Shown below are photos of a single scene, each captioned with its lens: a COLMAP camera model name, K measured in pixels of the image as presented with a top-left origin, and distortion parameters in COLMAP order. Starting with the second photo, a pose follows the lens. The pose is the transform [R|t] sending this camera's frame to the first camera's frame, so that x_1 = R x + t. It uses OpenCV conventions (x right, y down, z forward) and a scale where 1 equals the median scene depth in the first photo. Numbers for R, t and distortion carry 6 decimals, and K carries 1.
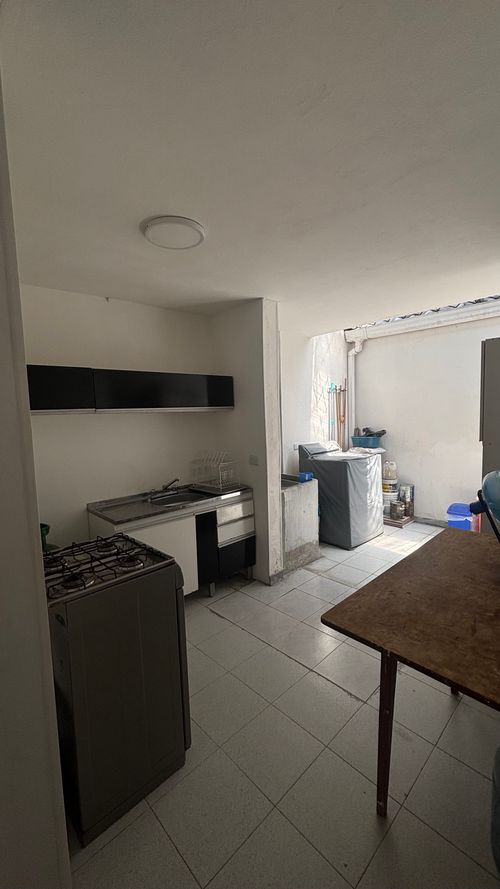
lens RADIAL K [[361.3, 0, 249.0], [0, 361.3, 443.6], [0, 0, 1]] dist [0.001811, 0.000020]
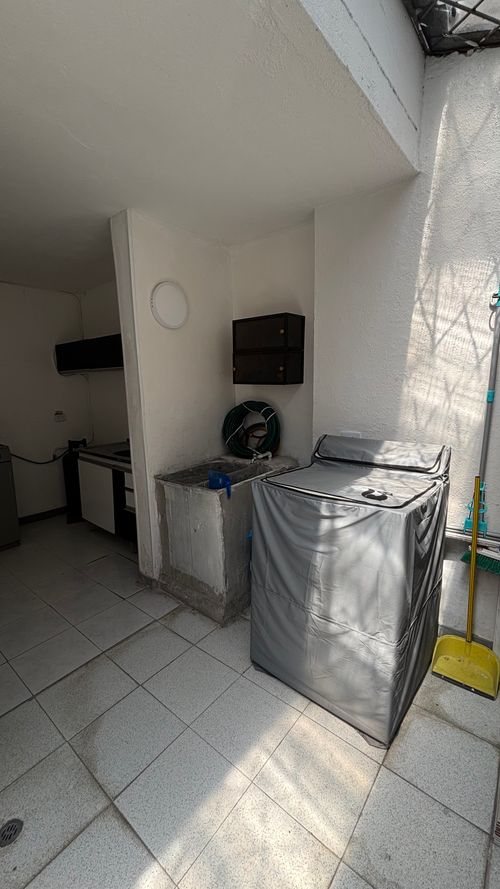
lens RADIAL K [[361.3, 0, 249.9], [0, 361.3, 444.6], [0, 0, 1]] dist [0.001811, 0.000020]
pose [[0.122284, 0.197994, -0.972546, 0.649770], [-0.076082, 0.978886, 0.189719, -0.075410], [0.989575, 0.050794, 0.134766, 0.867440]]
